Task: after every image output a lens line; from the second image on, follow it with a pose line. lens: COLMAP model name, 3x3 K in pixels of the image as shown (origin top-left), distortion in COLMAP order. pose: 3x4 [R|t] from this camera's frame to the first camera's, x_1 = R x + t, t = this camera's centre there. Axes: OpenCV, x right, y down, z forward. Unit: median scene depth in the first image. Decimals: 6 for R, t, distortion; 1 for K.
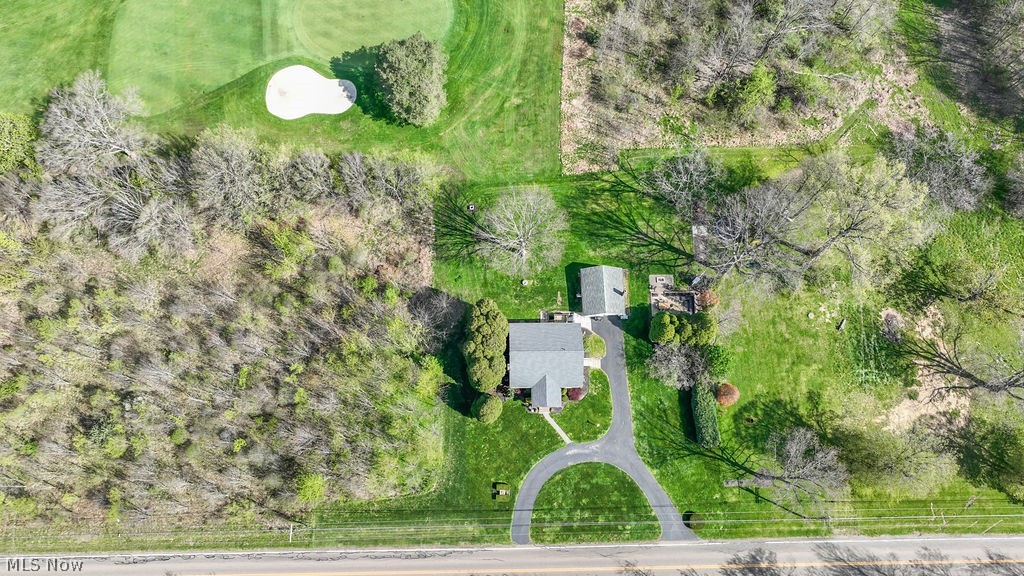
lens RADIAL K [[727.8, 0, 512.0], [0, 727.8, 288.0], [0, 0, 1]] dist [0.005652, 0.009364]
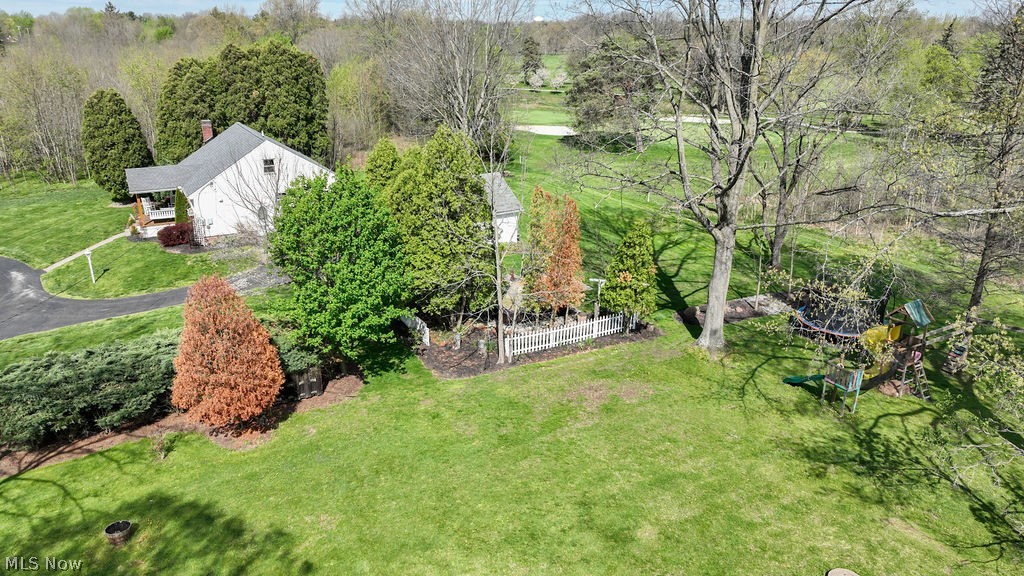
lens RADIAL K [[727.8, 0, 512.0], [0, 727.8, 288.0], [0, 0, 1]] dist [0.005652, 0.009364]
pose [[0.460803, 0.267988, -0.846075, 0.499224], [-0.834265, 0.456008, -0.309933, 0.121928], [0.302759, 0.848669, 0.433703, 0.857525]]
